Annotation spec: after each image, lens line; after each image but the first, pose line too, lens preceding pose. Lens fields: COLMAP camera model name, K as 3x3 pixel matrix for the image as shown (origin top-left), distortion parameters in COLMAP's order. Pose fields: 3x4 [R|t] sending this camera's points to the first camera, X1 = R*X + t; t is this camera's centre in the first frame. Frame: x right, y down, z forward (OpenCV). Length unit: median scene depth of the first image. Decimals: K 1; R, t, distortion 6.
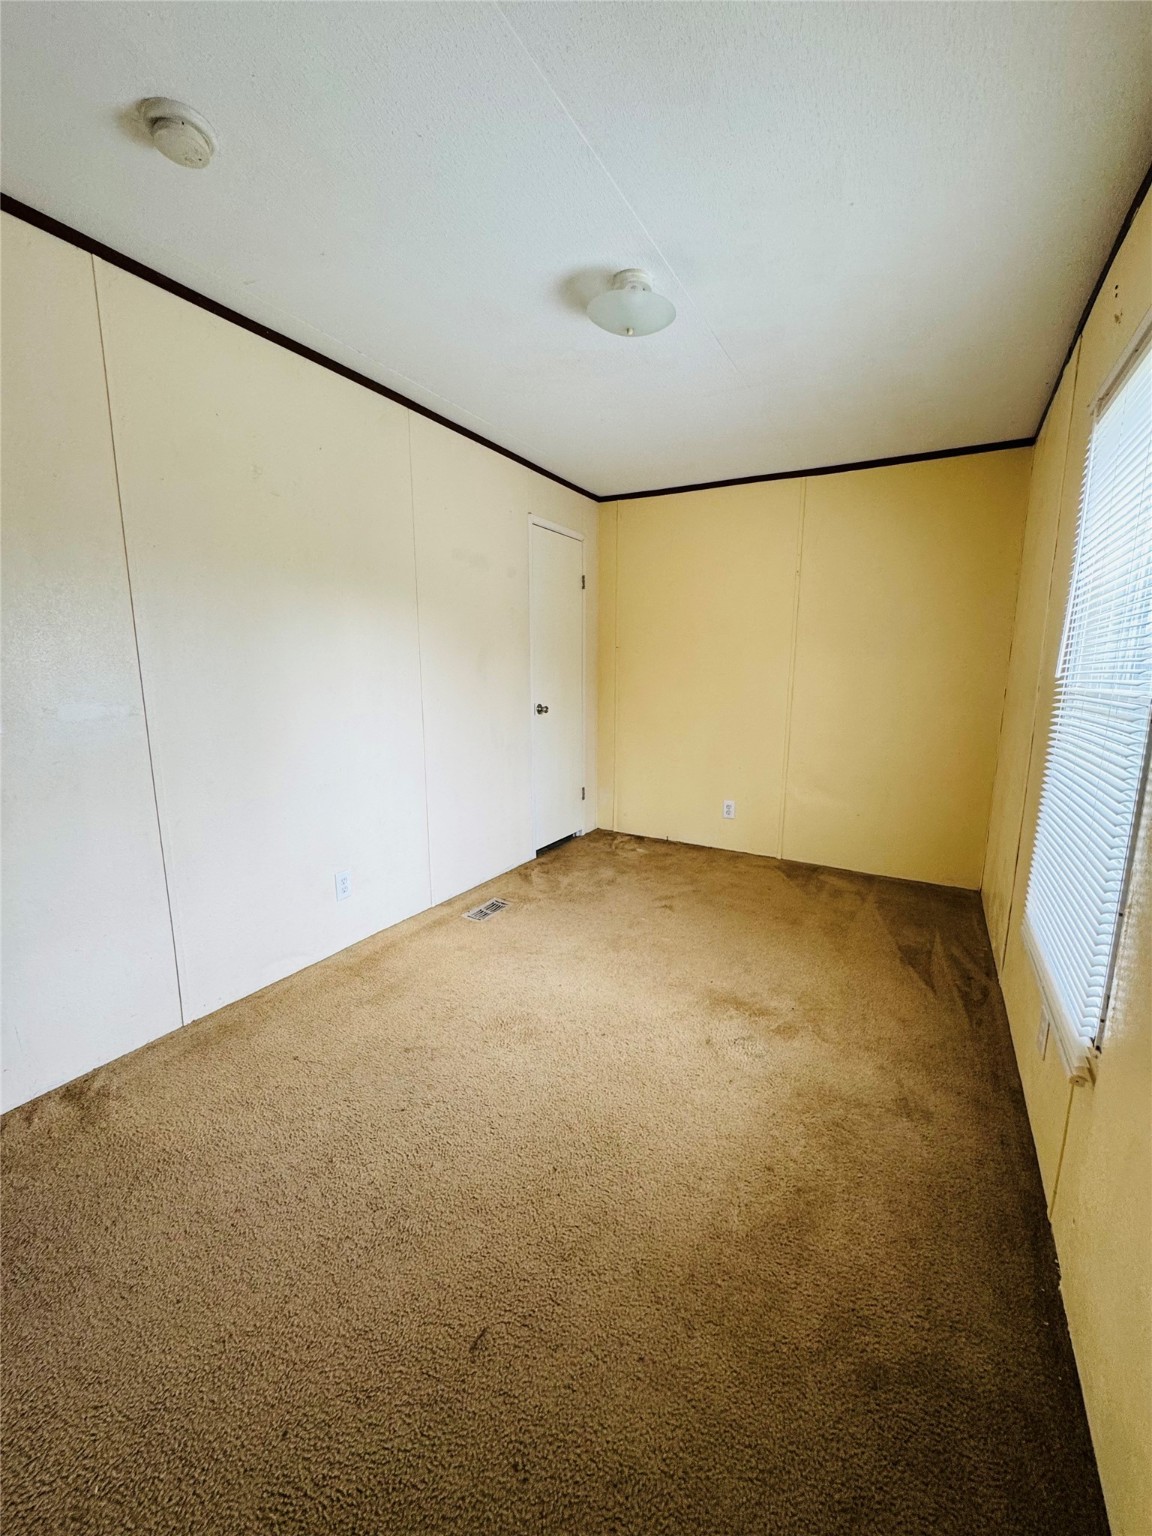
lens RADIAL K [[610.0, 0, 577.5], [0, 610.0, 767.7], [0, 0, 1]] dist [-0.002626, 0.000482]
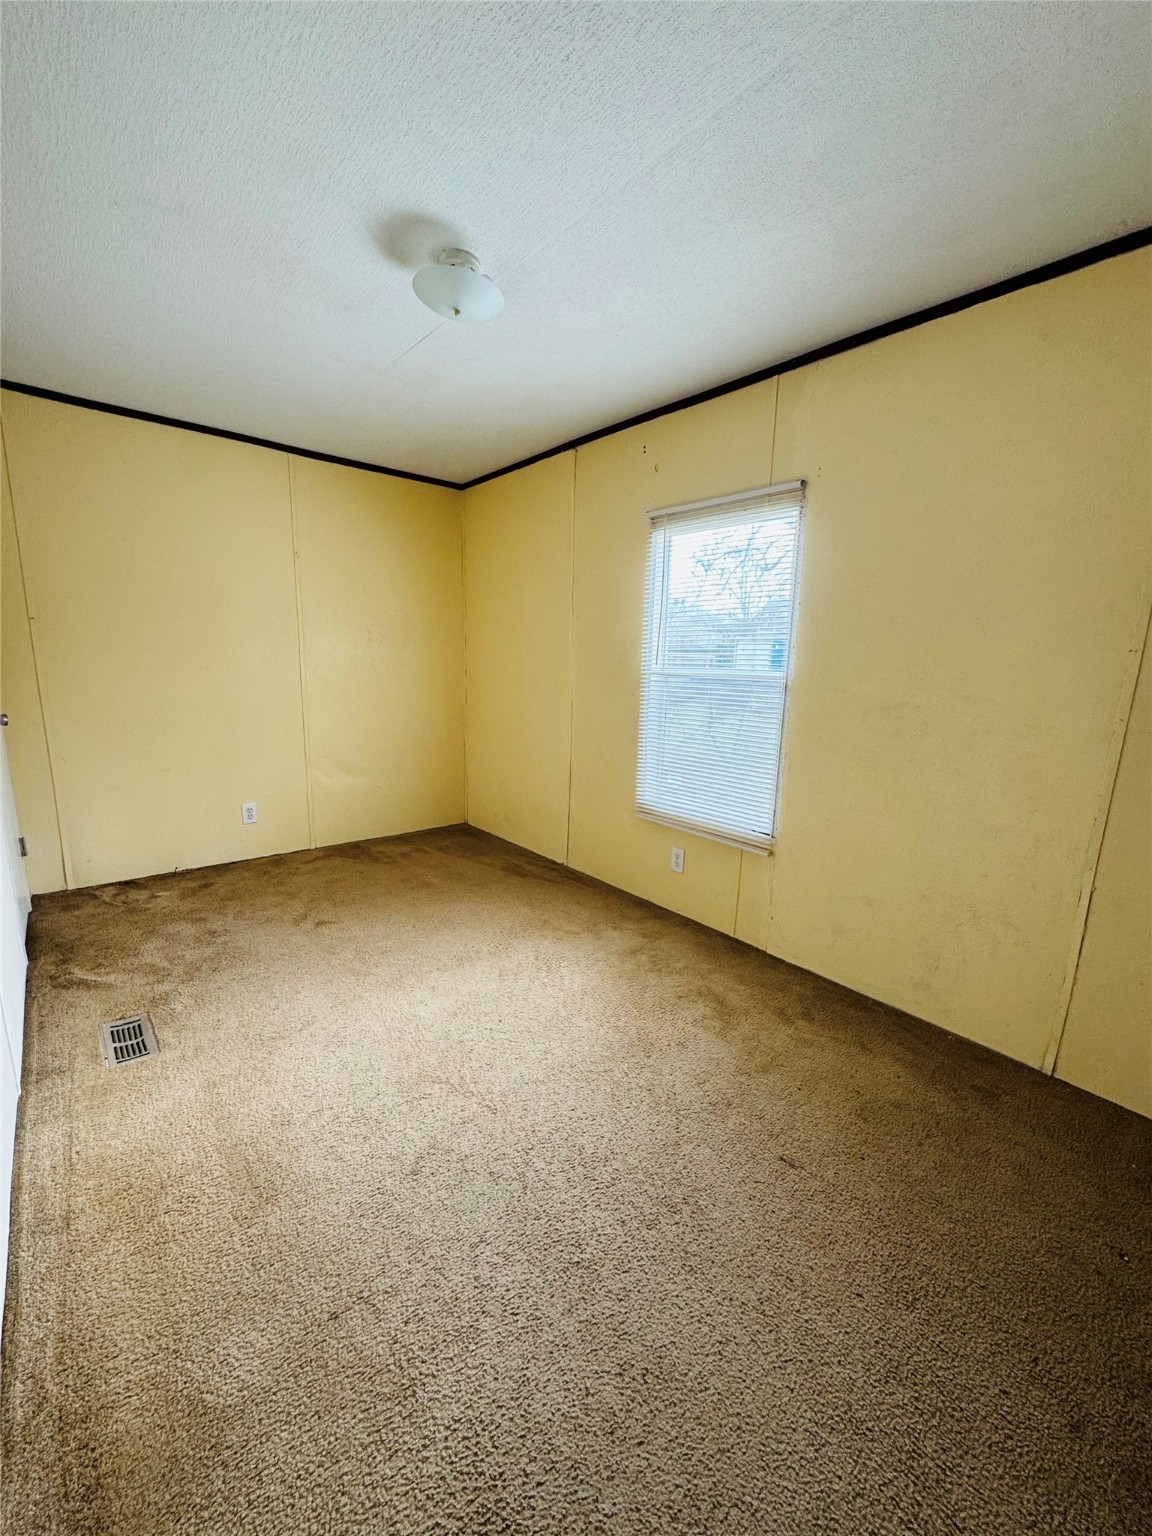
lens RADIAL K [[610.0, 0, 577.5], [0, 610.0, 767.7], [0, 0, 1]] dist [-0.002626, 0.000482]
pose [[0.350140, -0.172793, 0.920622, -0.442940], [0.137514, 0.981672, 0.131950, -0.053986], [-0.926548, 0.080397, 0.367484, 0.269824]]
